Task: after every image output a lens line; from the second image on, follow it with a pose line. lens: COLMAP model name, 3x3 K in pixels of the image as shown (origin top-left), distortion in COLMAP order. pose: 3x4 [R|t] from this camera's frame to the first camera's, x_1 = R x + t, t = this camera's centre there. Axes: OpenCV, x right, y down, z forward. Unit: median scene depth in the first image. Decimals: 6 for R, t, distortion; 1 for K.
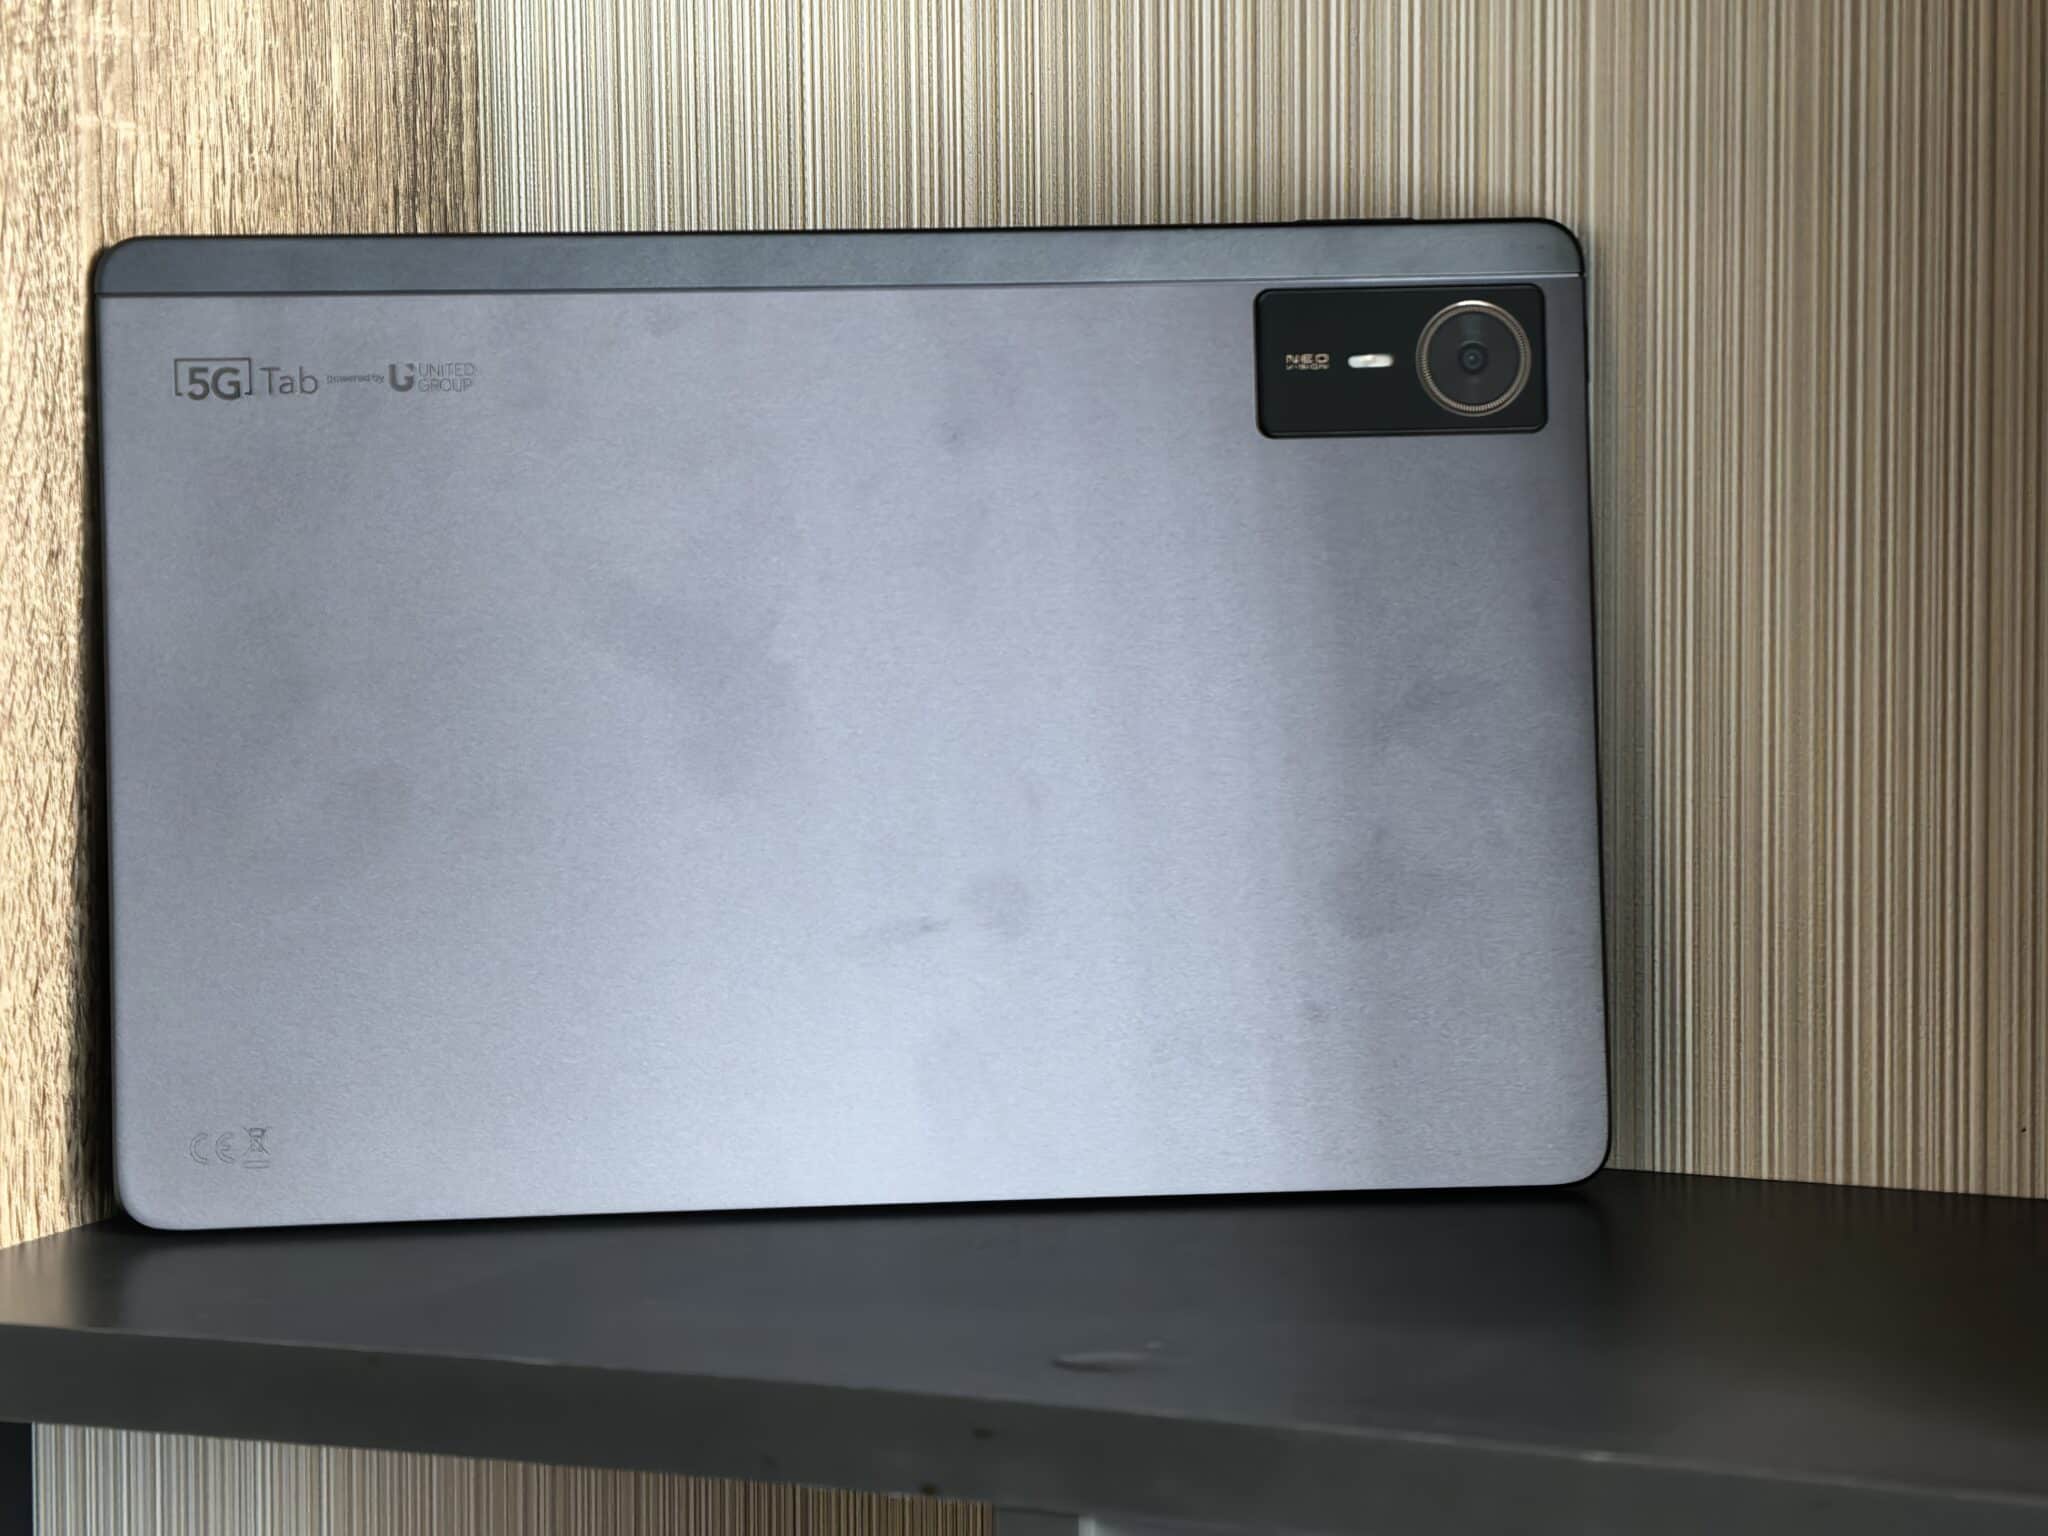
lens RADIAL K [[5203.1, 0, 1024.0], [0, 5203.1, 768.0], [0, 0, 1]] dist [0.604786, -4.903169]
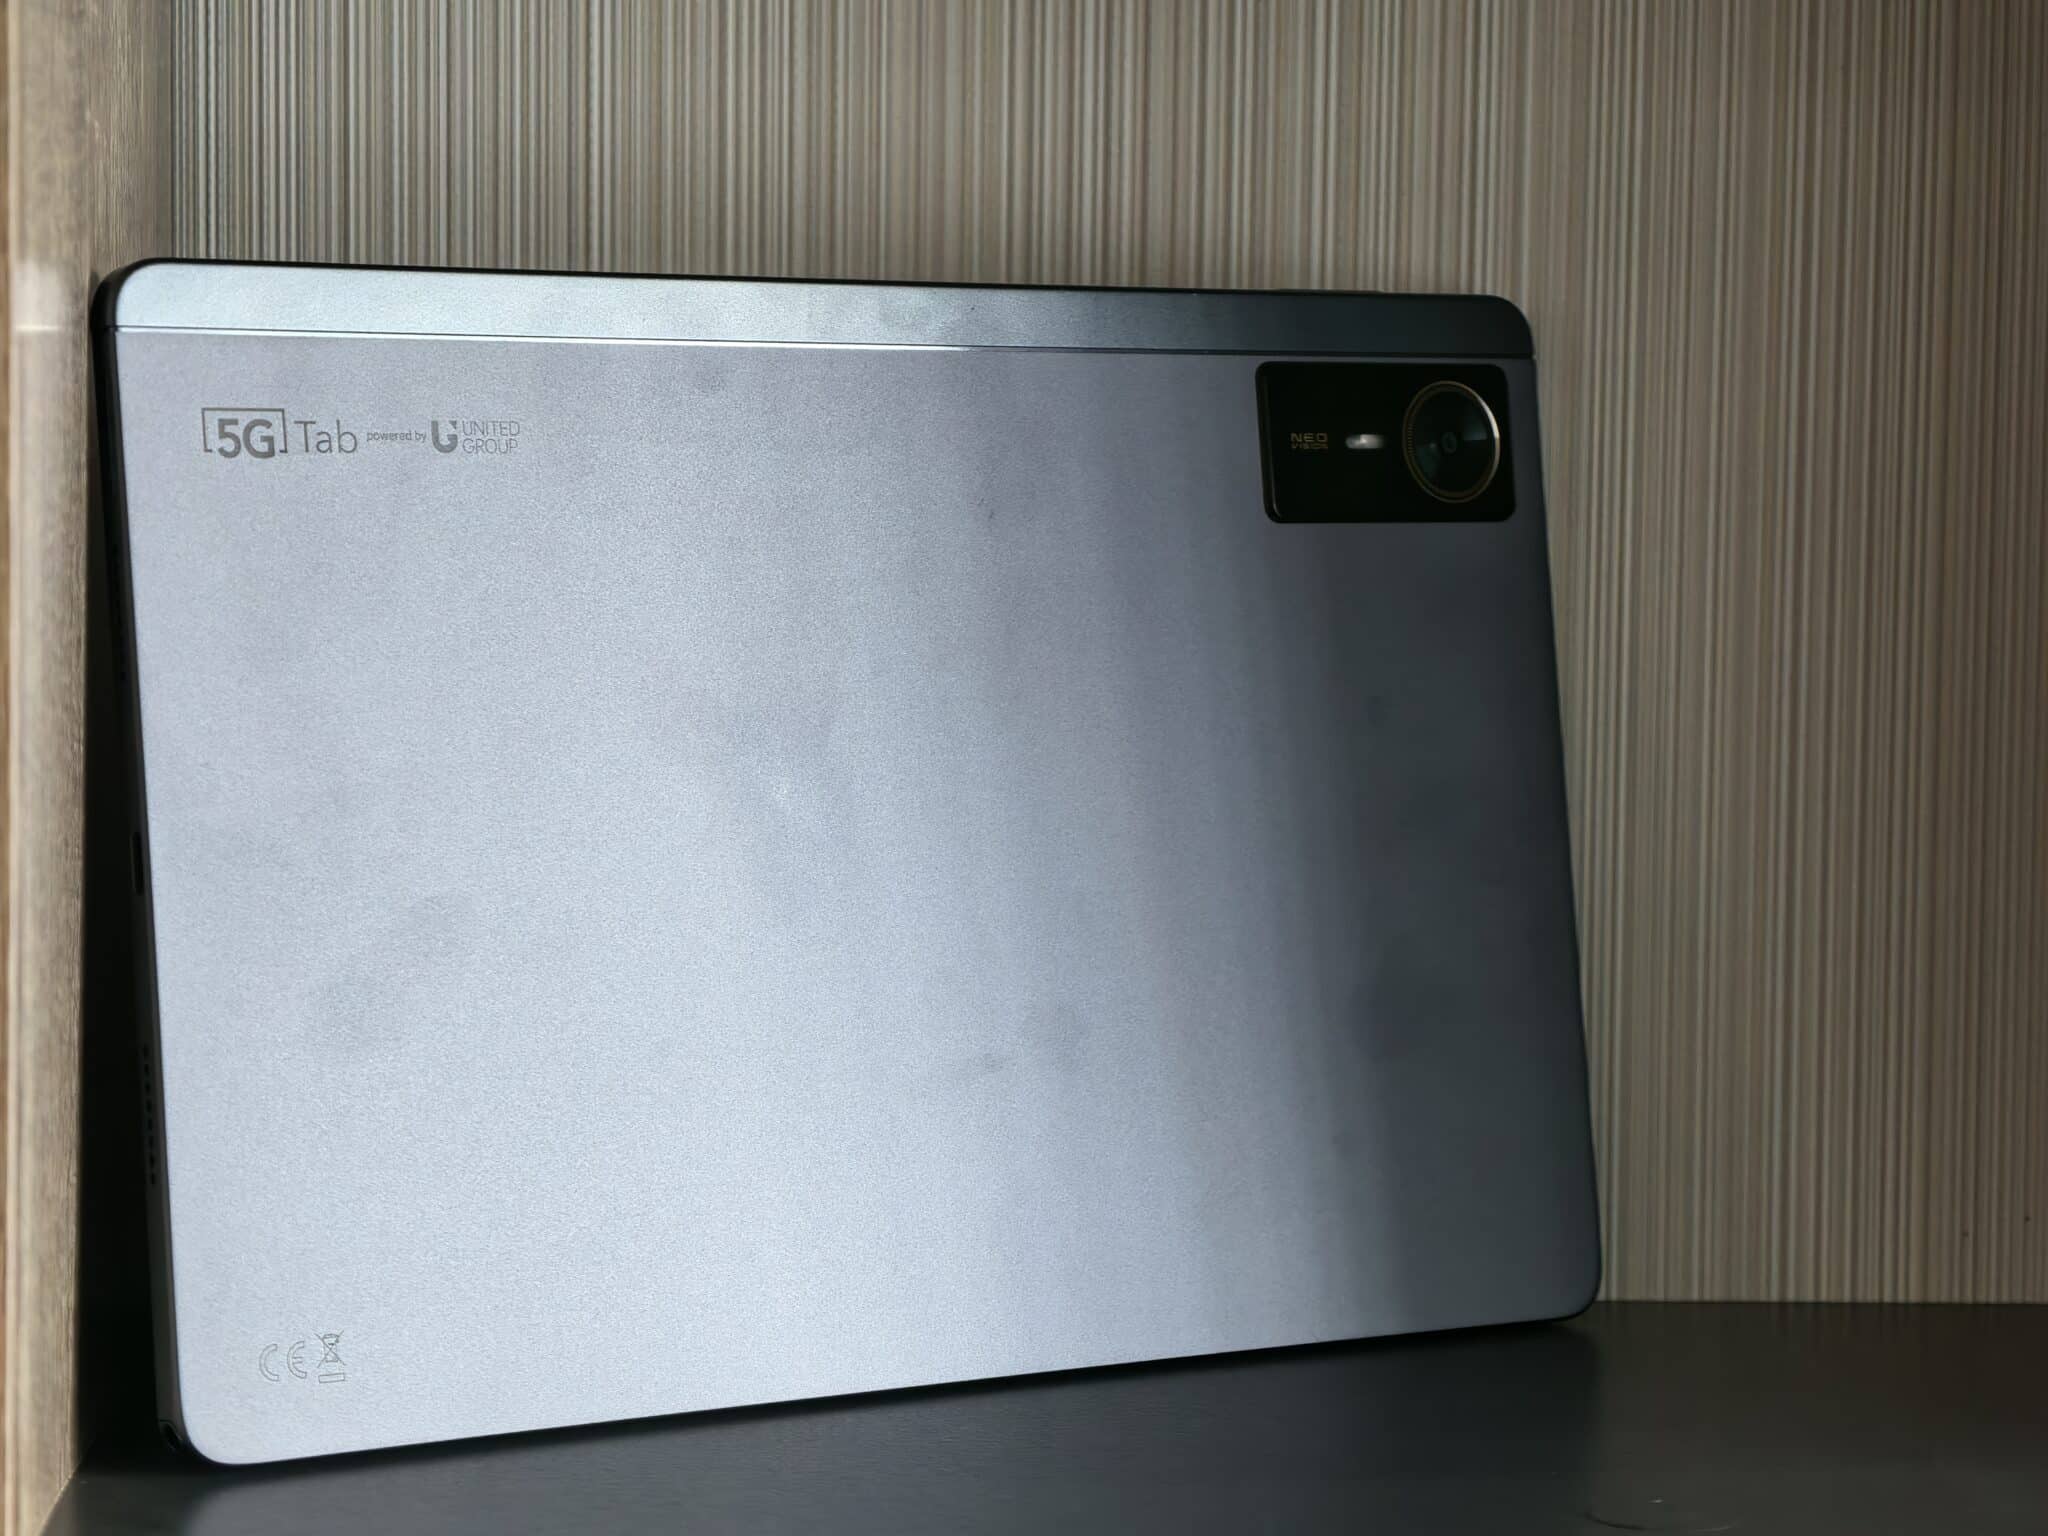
lens RADIAL K [[5203.1, 0, 1024.0], [0, 5203.1, 768.0], [0, 0, 1]] dist [0.604786, -4.903169]
pose [[0.884542, -0.008048, 0.466391, -0.428198], [0.024029, 0.999310, -0.028330, 0.005357], [-0.465841, 0.036266, 0.884125, 0.208914]]
